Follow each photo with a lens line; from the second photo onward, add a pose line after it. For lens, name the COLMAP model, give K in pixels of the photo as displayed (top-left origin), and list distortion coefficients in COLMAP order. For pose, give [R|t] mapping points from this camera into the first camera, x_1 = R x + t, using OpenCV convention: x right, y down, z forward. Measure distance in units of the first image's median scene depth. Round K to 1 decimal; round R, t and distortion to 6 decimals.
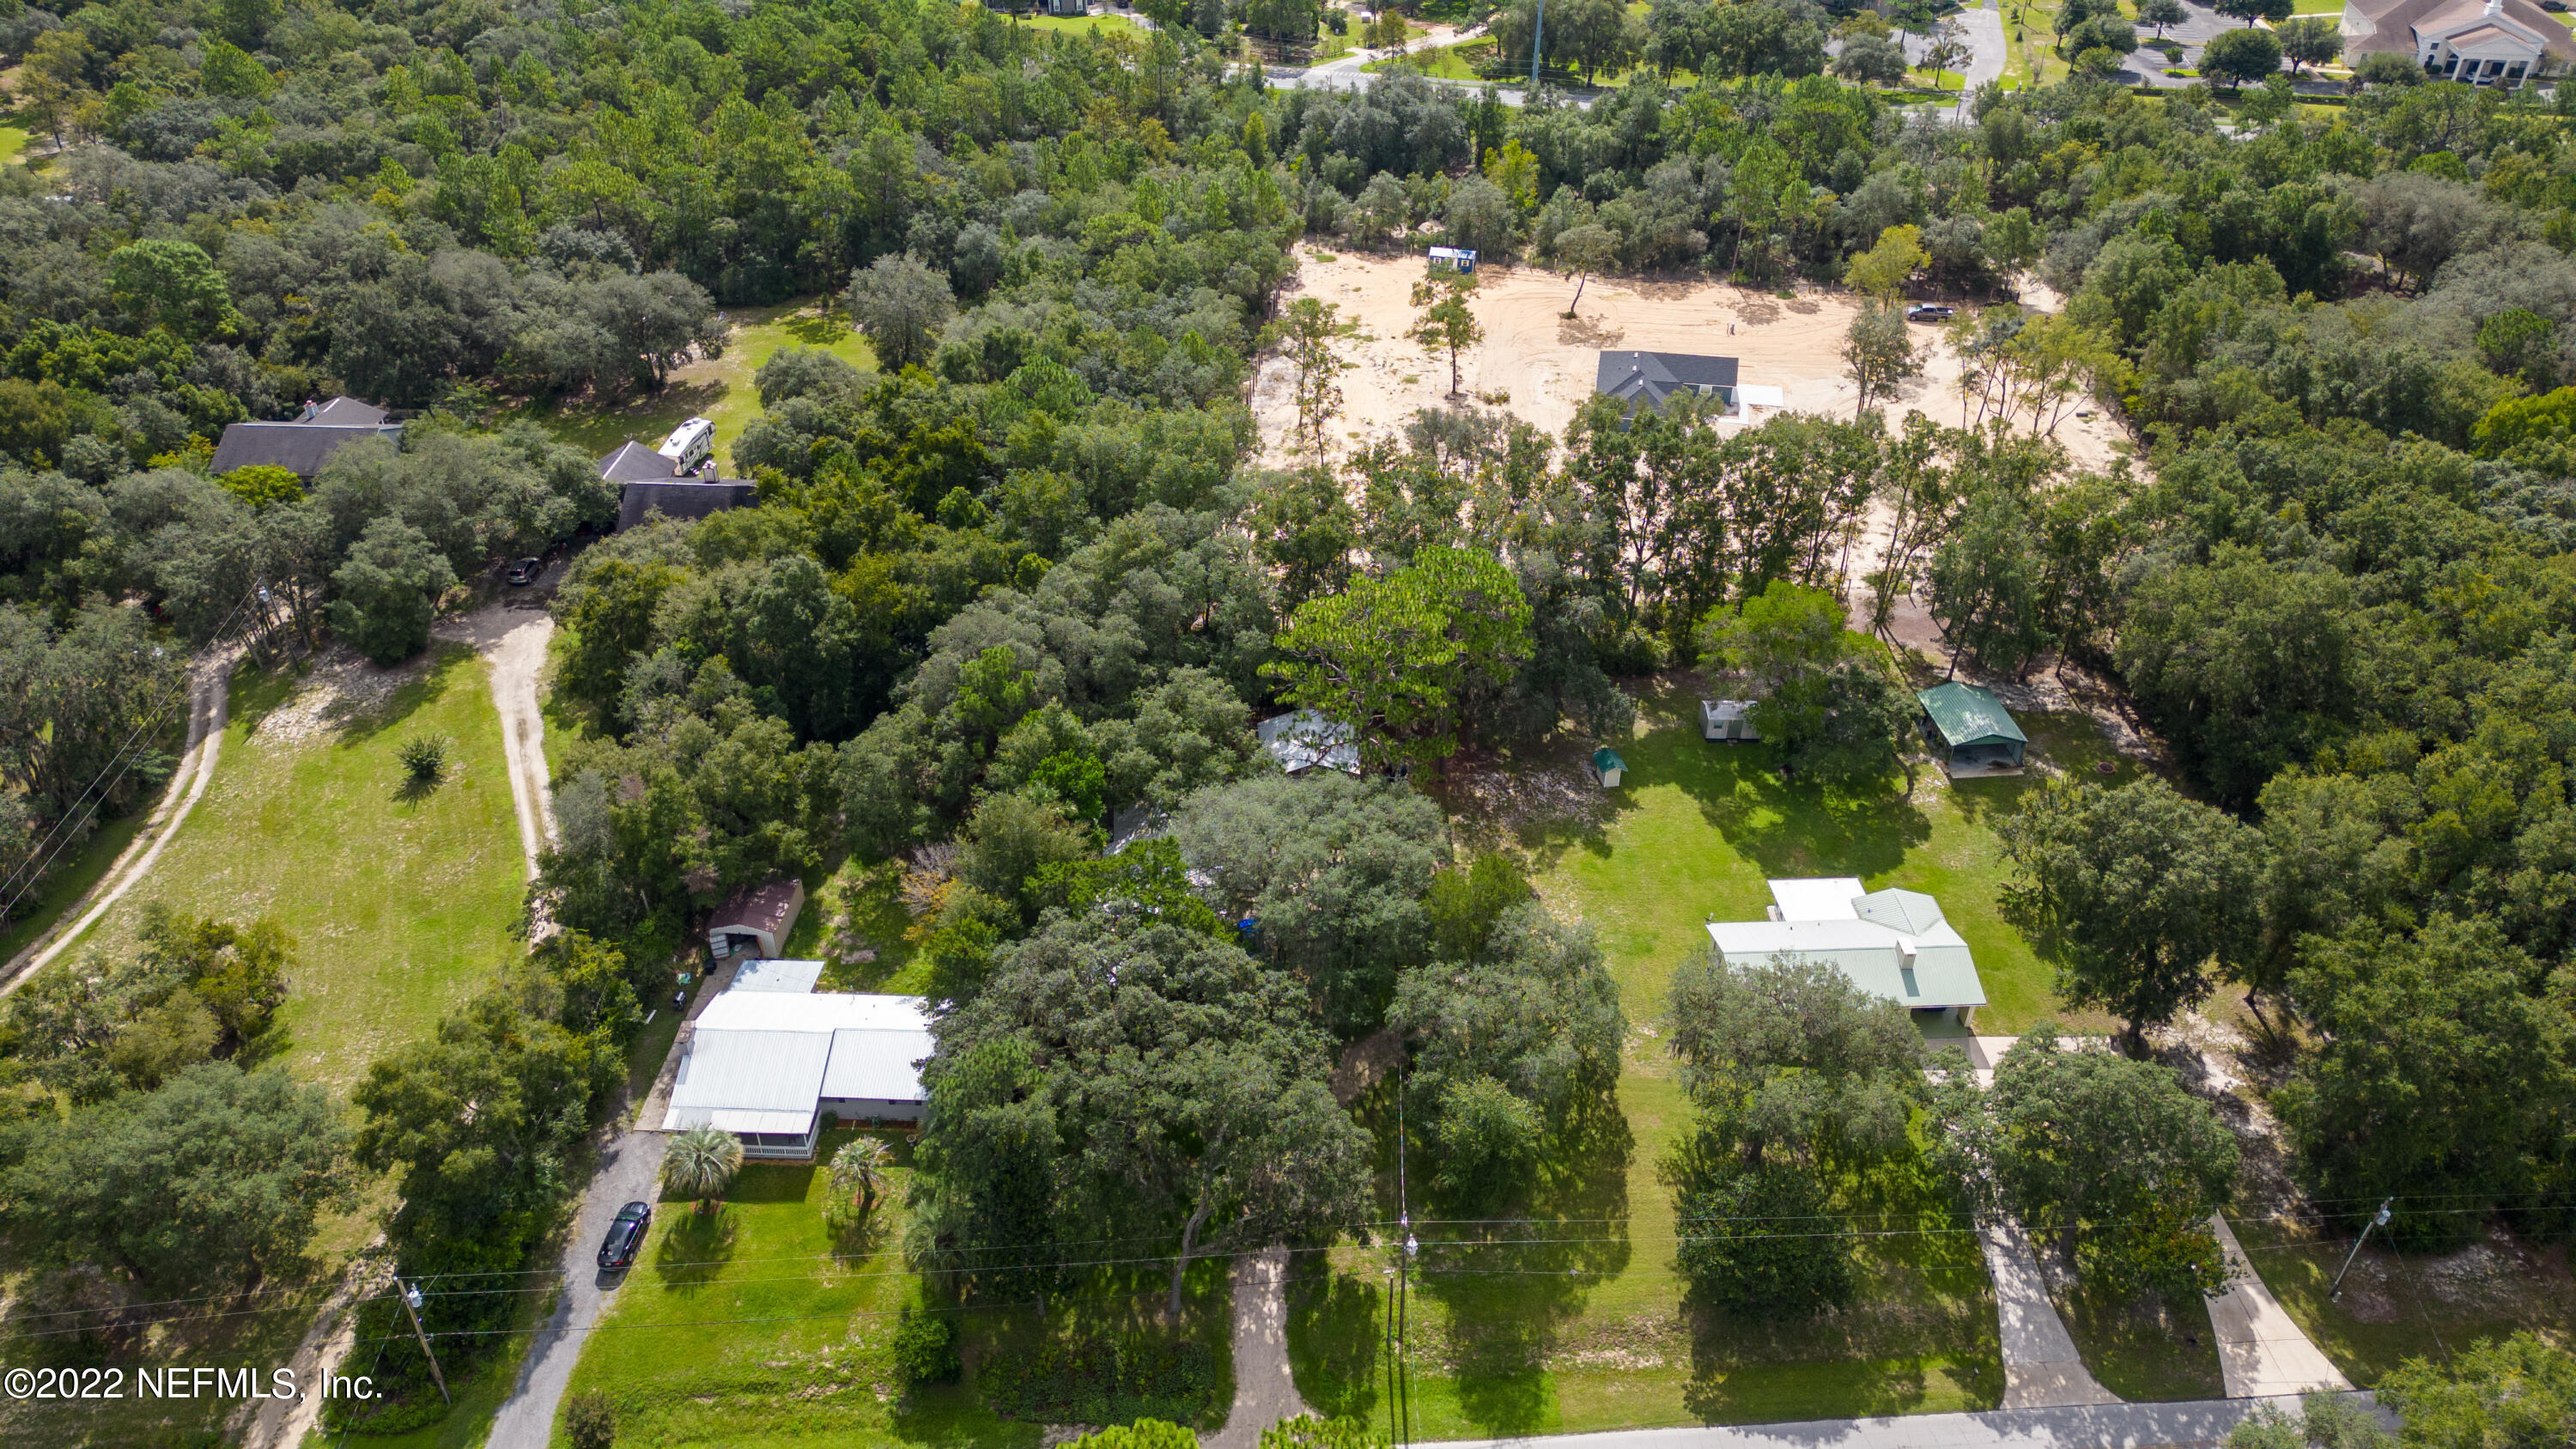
lens RADIAL K [[1800.7, 0, 1290.7], [0, 1800.7, 722.7], [0, 0, 1]] dist [0.073938, -0.071787]
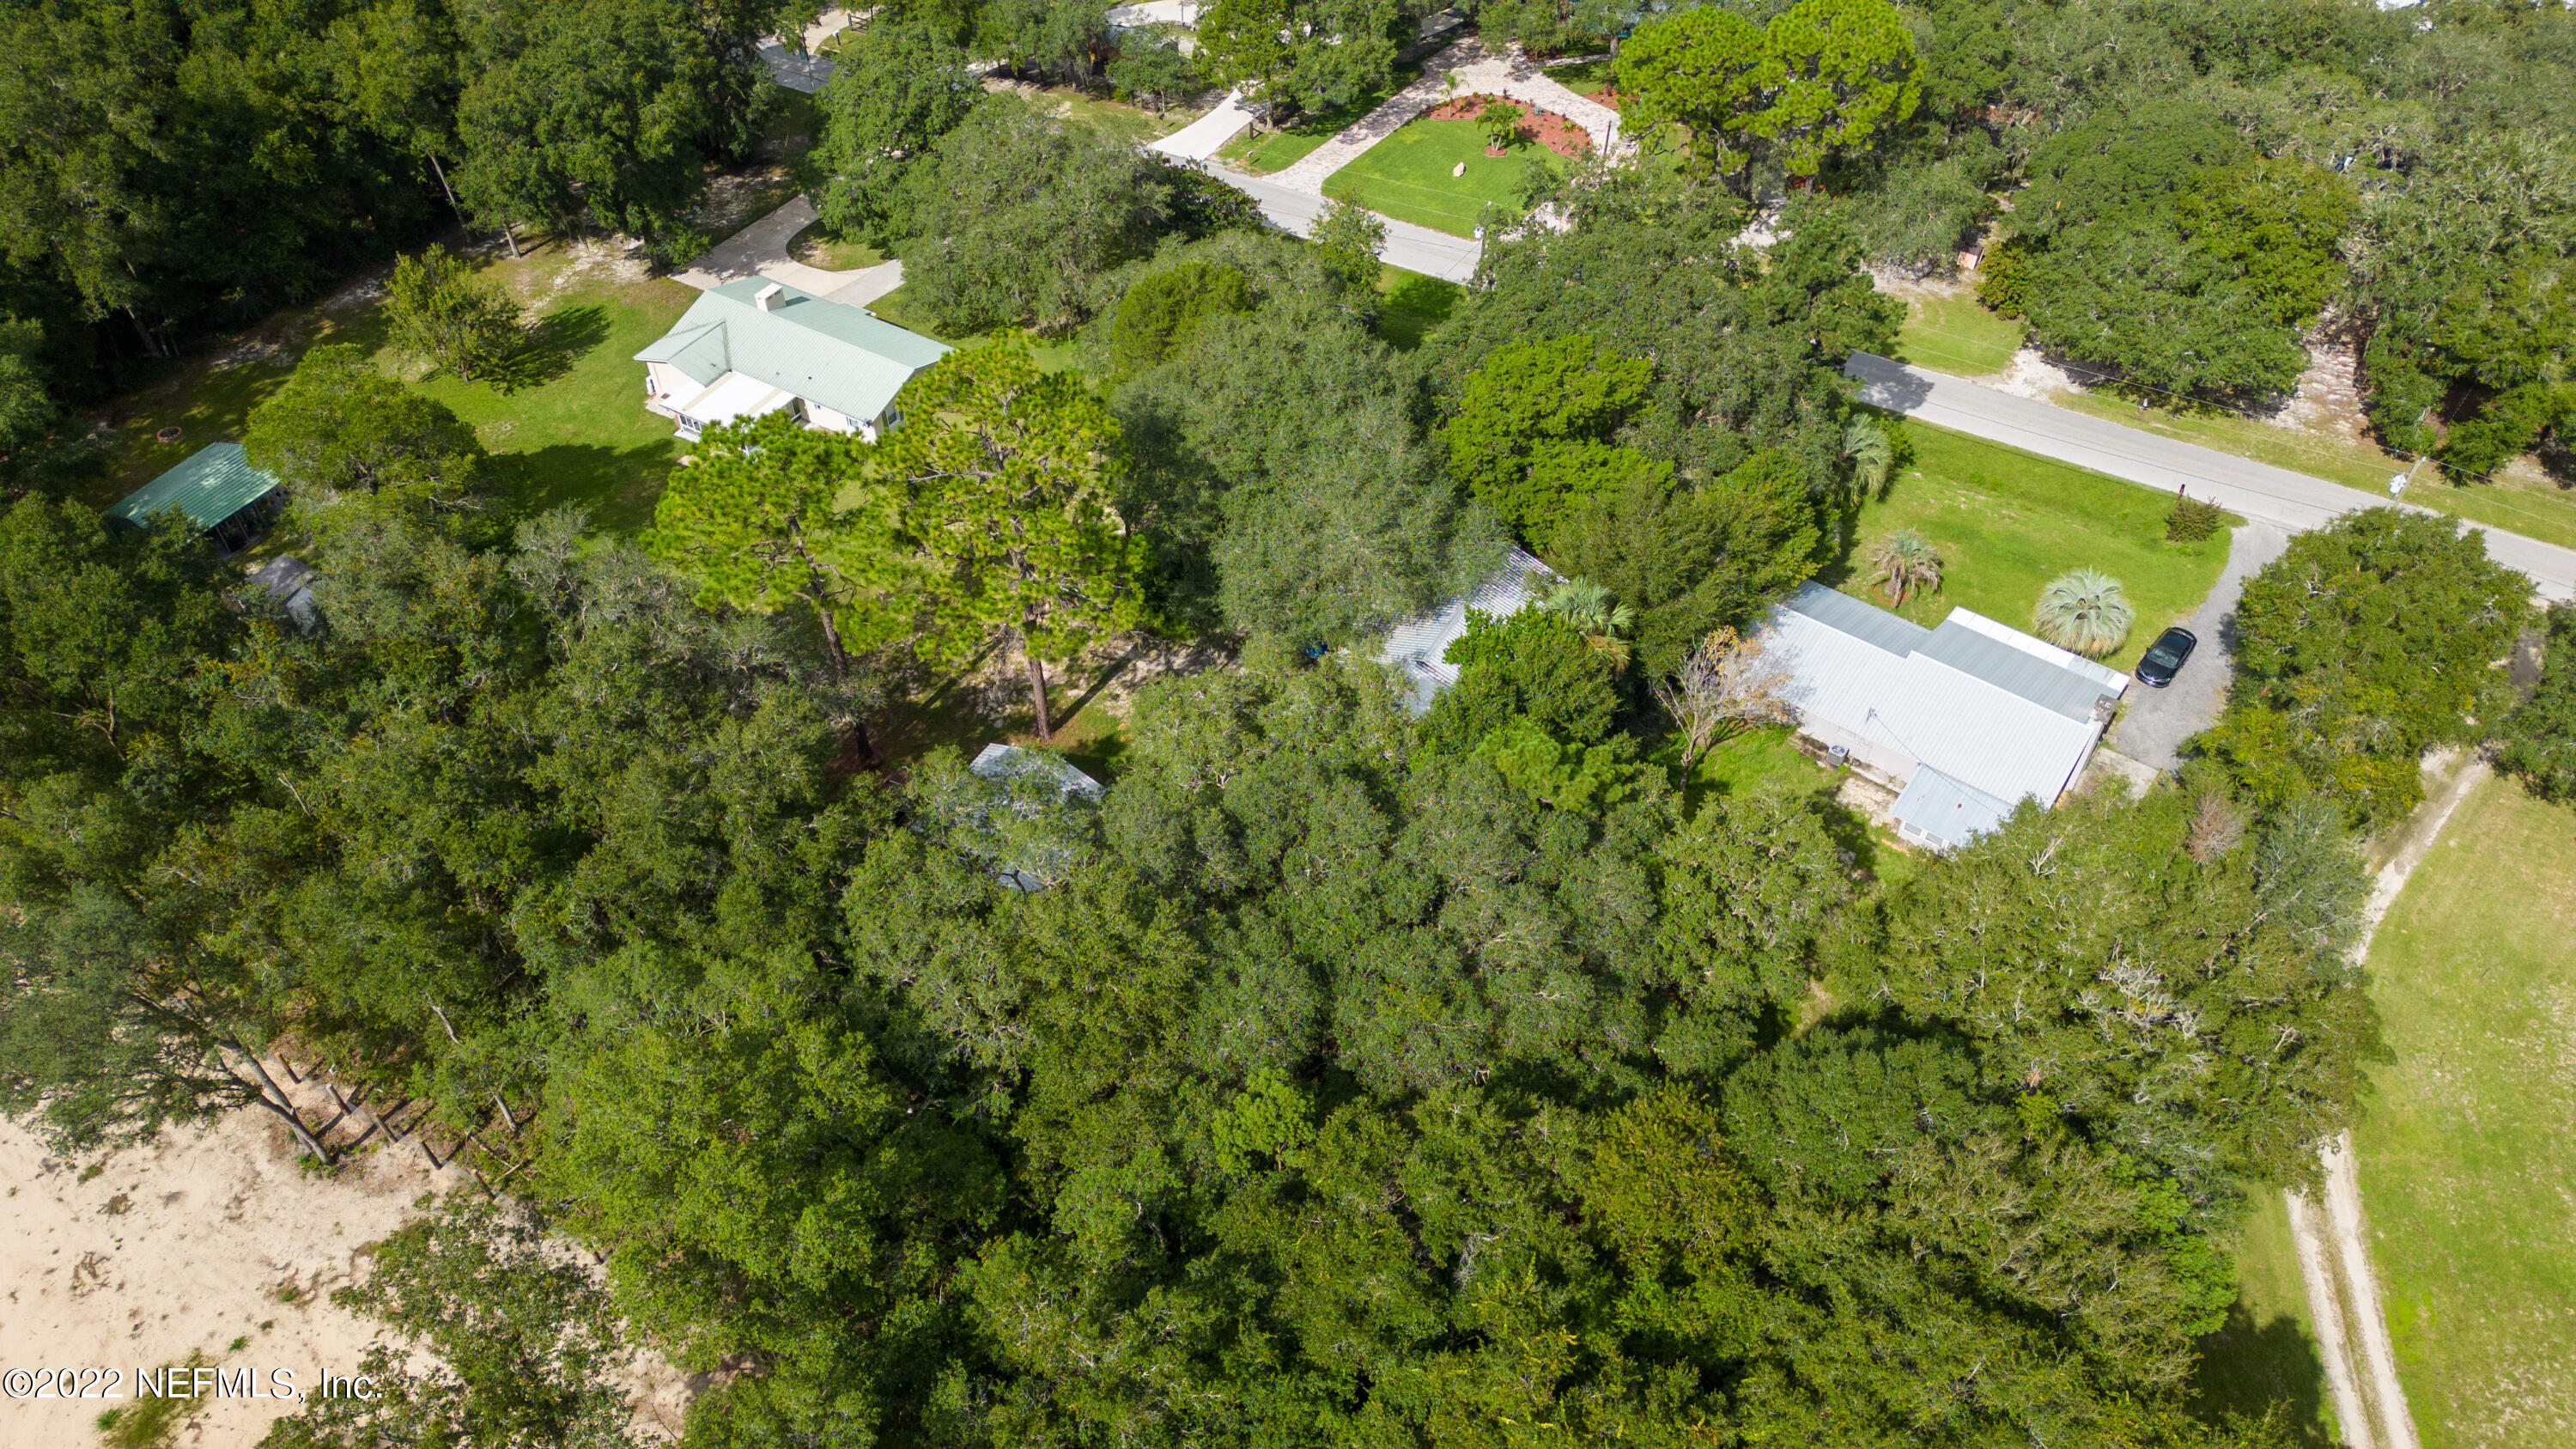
lens RADIAL K [[1812.5, 0, 1293.8], [0, 1812.5, 716.2], [0, 0, 1]] dist [0.065015, -0.056919]
pose [[-0.828217, -0.400558, 0.391931, -0.283961], [0.320728, 0.234710, 0.917630, -0.507676], [-0.459554, 0.885700, -0.065921, 0.969406]]
